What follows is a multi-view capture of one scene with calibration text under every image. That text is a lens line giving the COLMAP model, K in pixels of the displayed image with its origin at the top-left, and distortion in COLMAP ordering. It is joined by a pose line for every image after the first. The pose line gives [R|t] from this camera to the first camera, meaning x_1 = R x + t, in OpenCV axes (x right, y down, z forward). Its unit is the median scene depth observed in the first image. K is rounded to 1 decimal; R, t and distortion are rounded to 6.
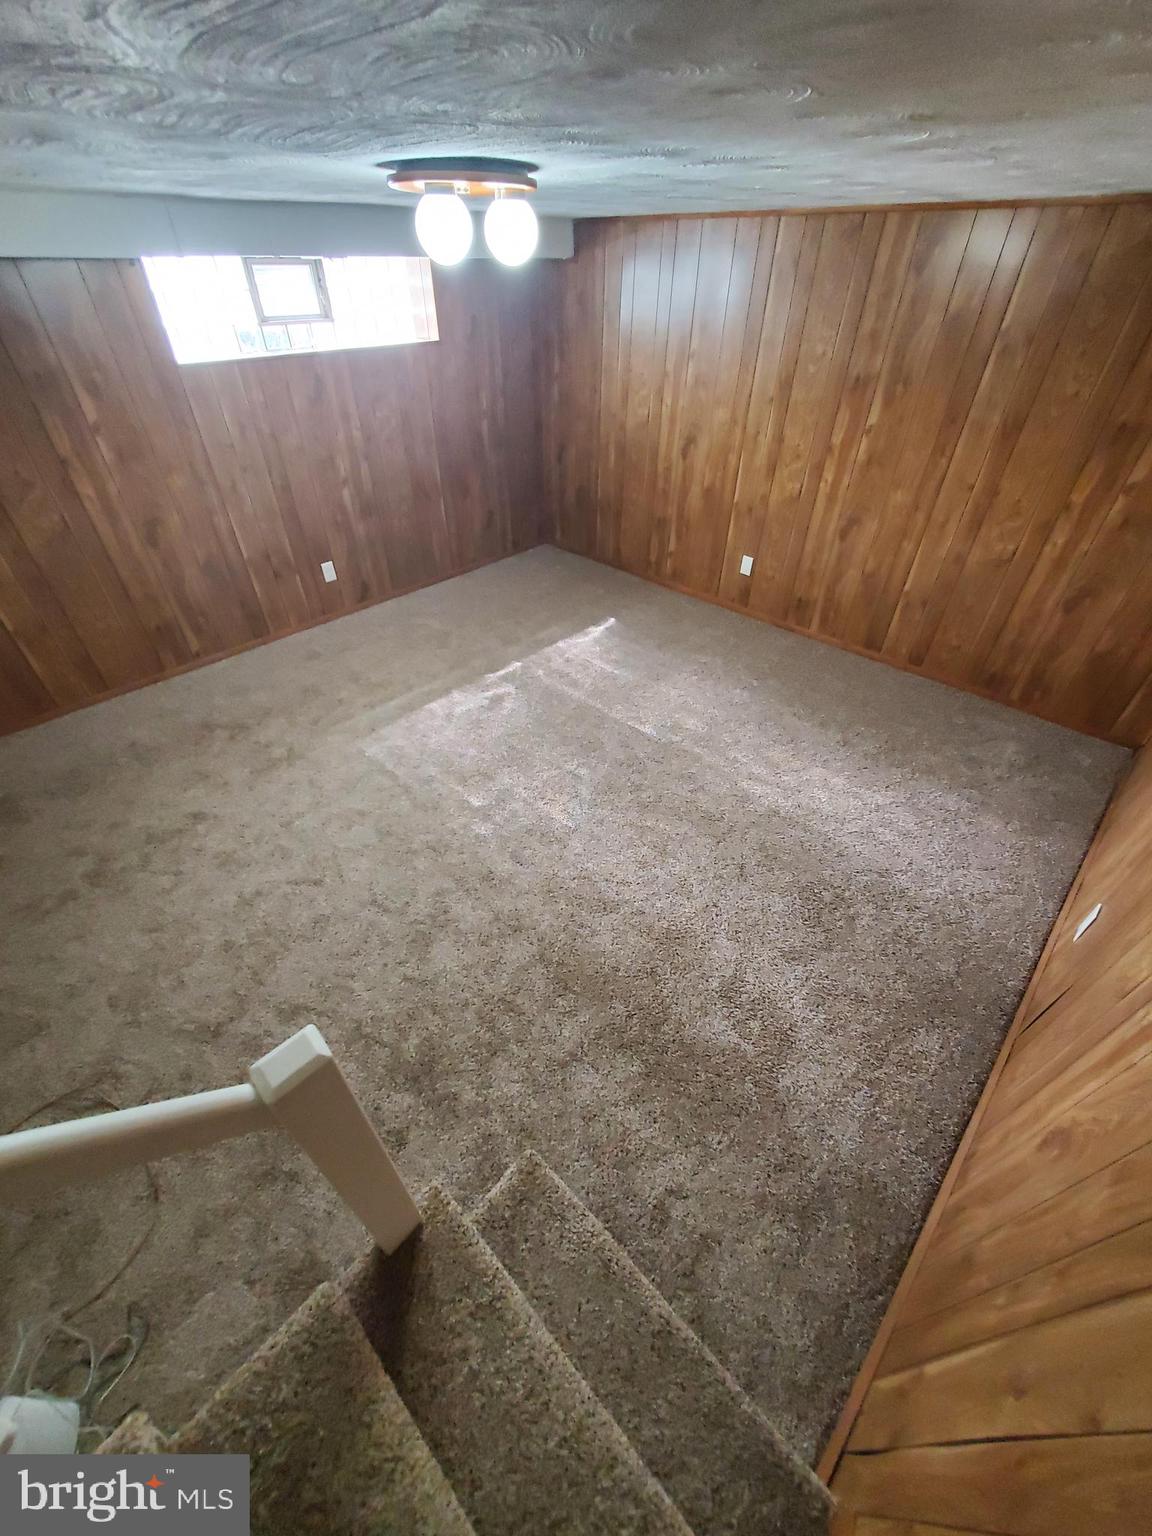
lens RADIAL K [[607.3, 0, 565.4], [0, 607.3, 767.5], [0, 0, 1]] dist [0.002896, -0.000359]
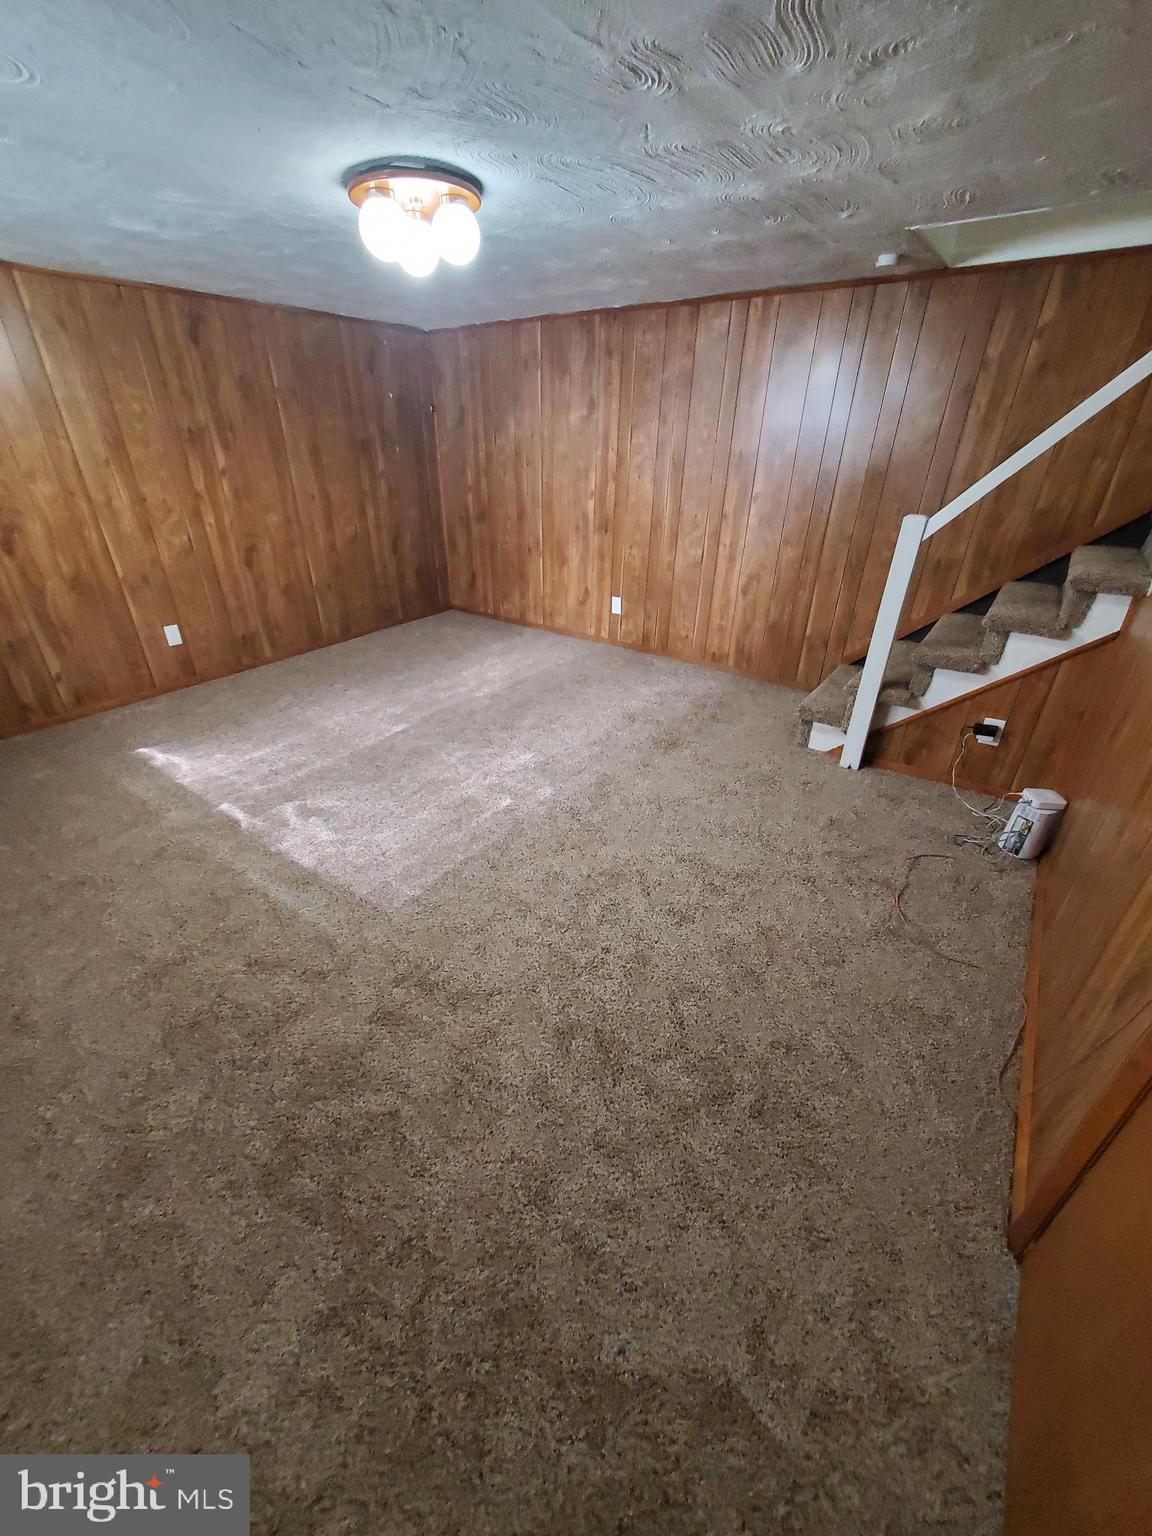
lens RADIAL K [[607.3, 0, 565.0], [0, 607.3, 772.2], [0, 0, 1]] dist [0.002896, -0.000359]
pose [[-0.131712, -0.489943, 0.861747, -0.798969], [0.630091, 0.629733, 0.454337, -0.293225], [-0.765270, 0.602821, 0.225765, 0.551082]]
